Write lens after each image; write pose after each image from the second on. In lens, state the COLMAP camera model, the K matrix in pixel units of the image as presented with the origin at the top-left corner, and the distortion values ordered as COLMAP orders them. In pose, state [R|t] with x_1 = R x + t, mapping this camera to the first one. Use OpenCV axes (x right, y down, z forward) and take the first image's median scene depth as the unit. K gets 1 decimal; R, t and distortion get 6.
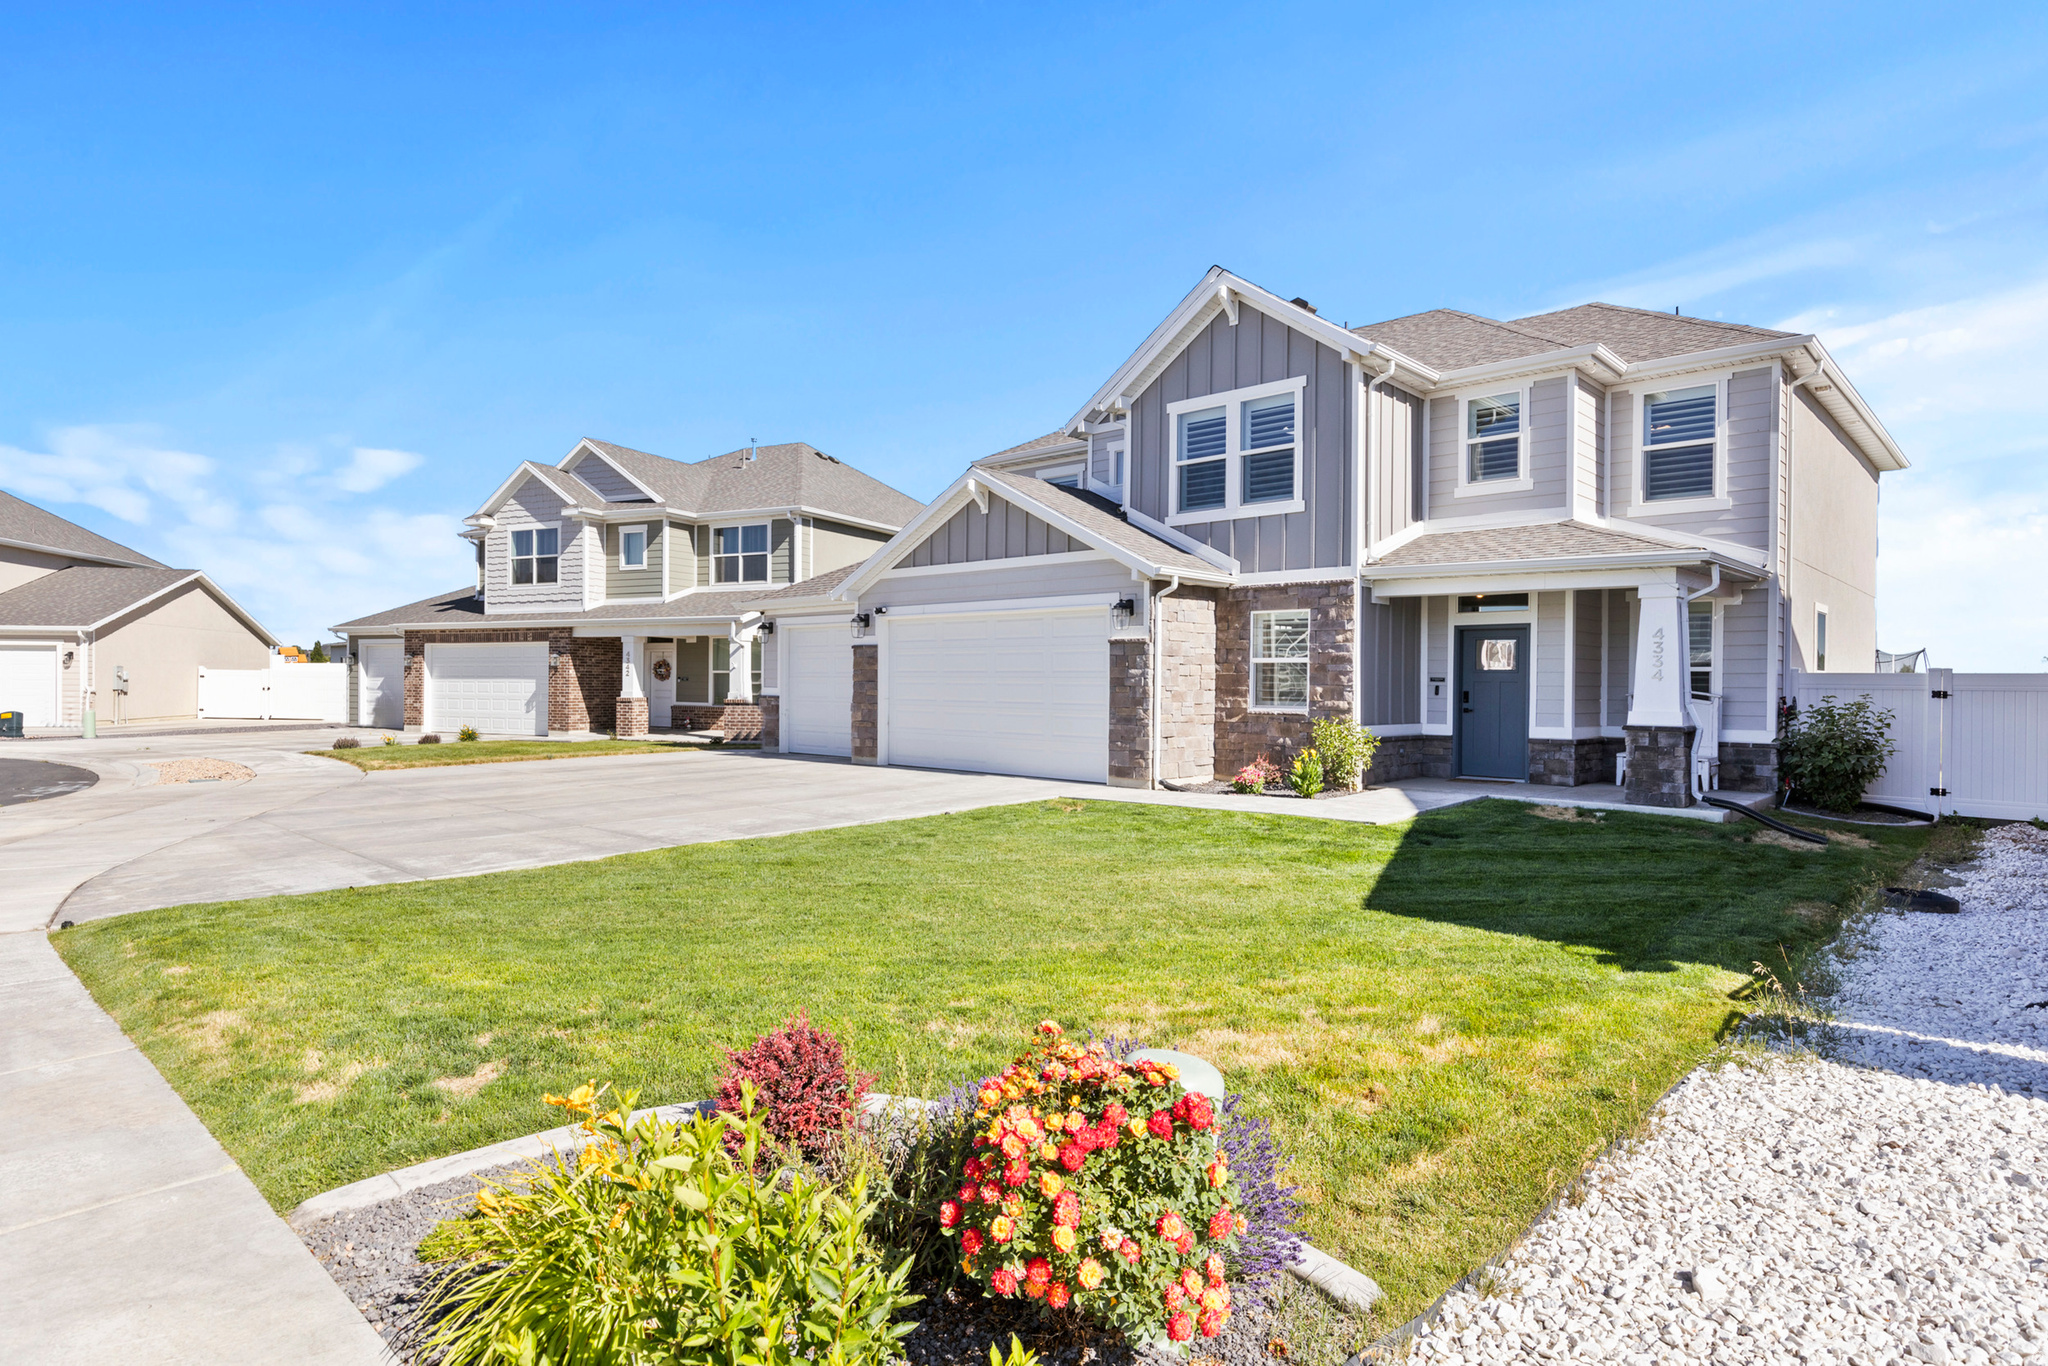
lens RADIAL K [[1130.4, 0, 1023.9], [0, 1130.4, 685.5], [0, 0, 1]] dist [0.001064, 0.000137]
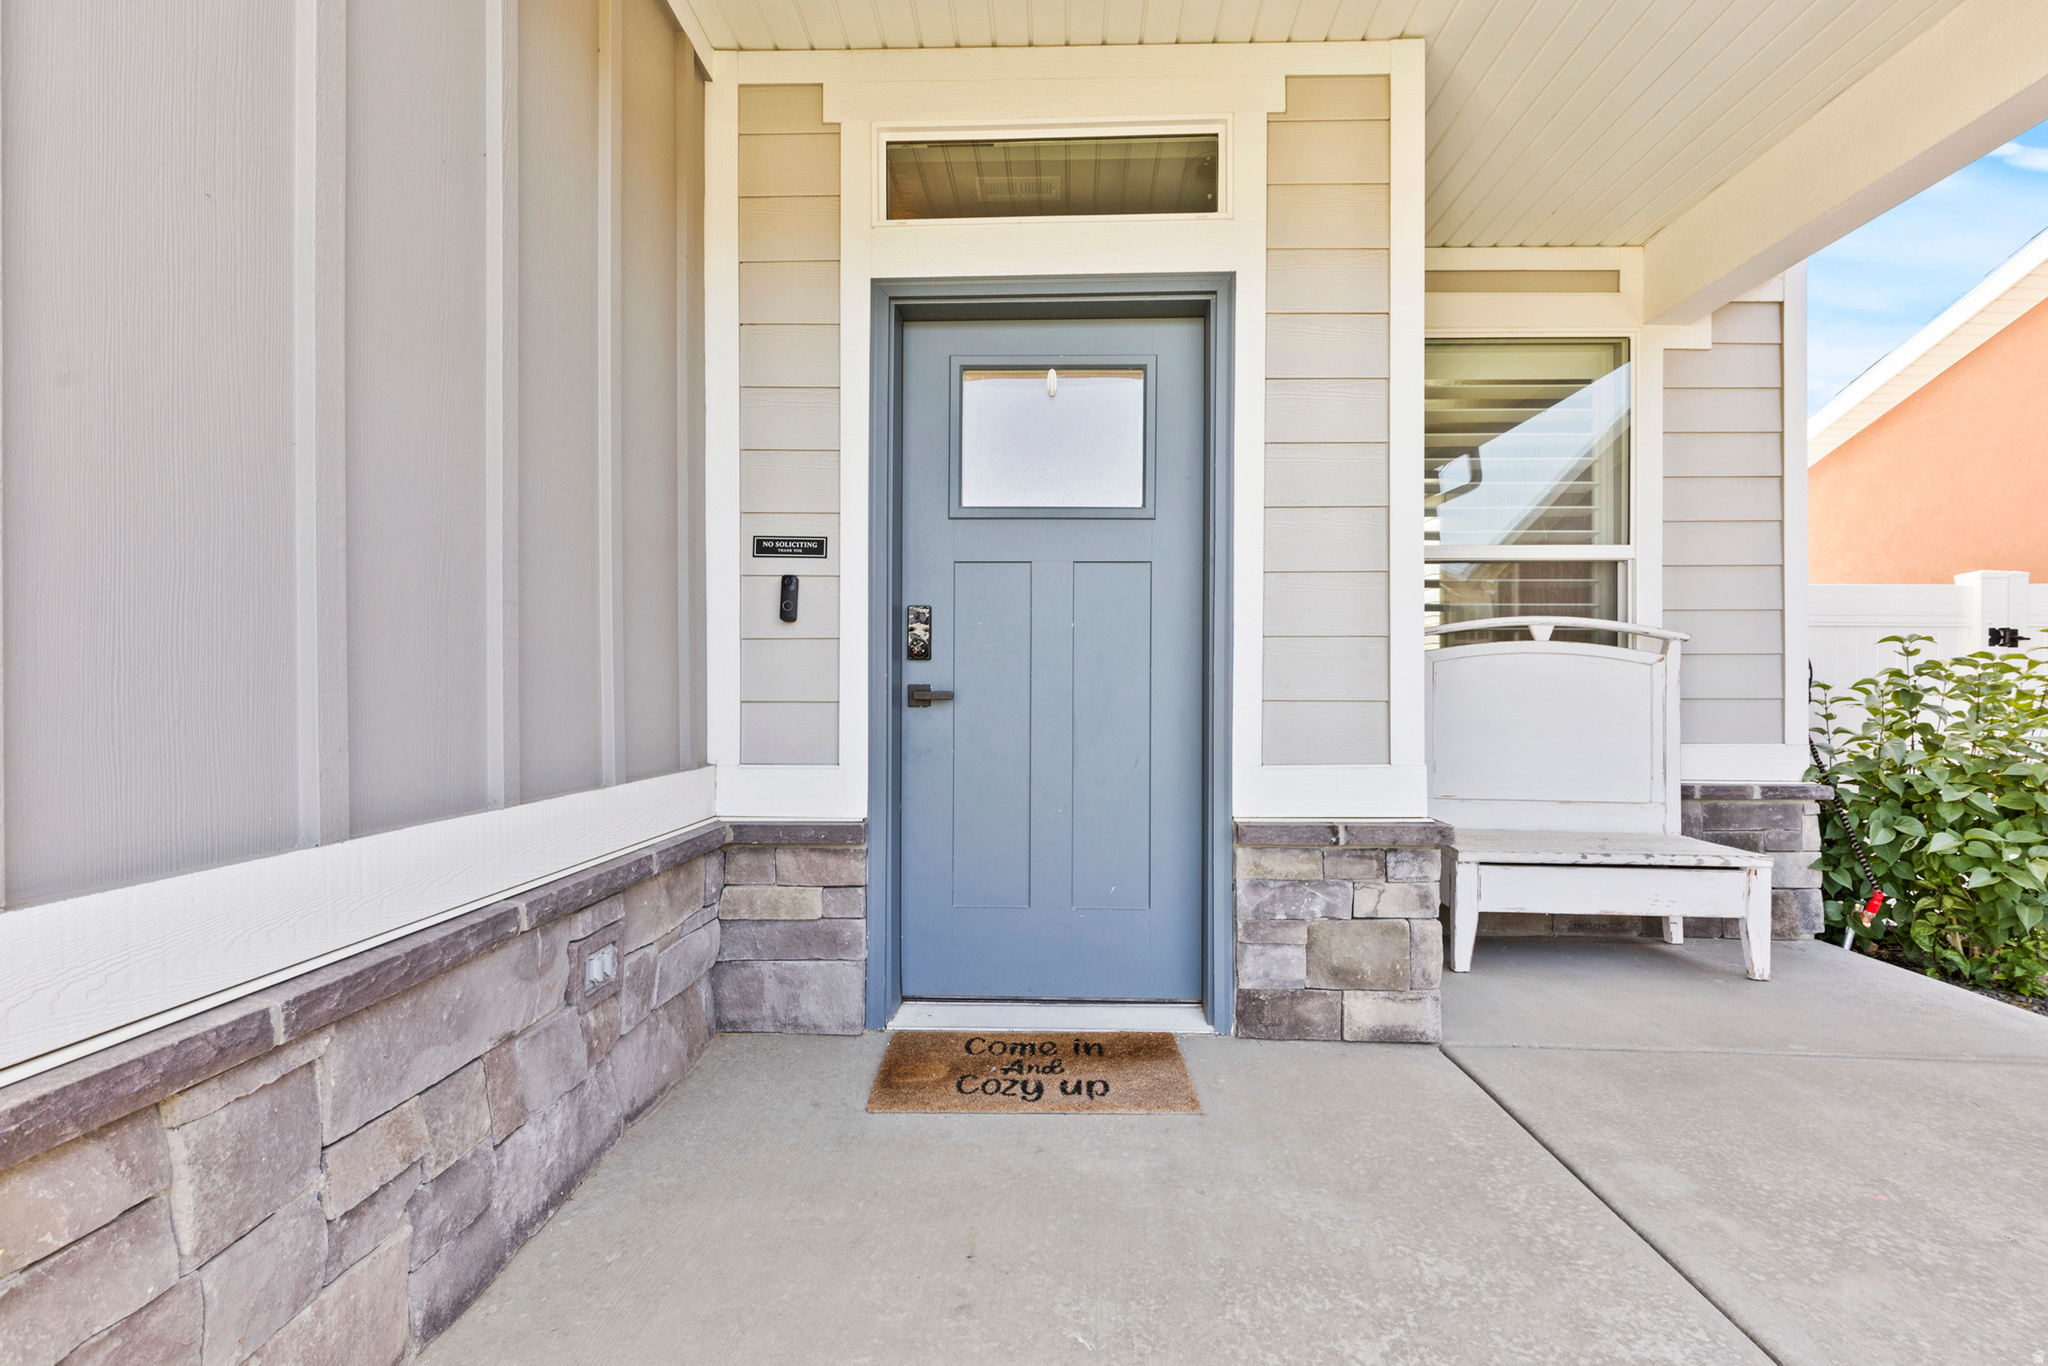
lens RADIAL K [[926.1, 0, 1022.8], [0, 926.1, 689.2], [0, 0, 1]] dist [0.002292, -0.000226]
pose [[0.750960, -0.008191, 0.660297, 0.293050], [0.008263, 0.999961, 0.003007, 0.020397], [-0.660296, 0.003198, 0.750998, 0.864401]]
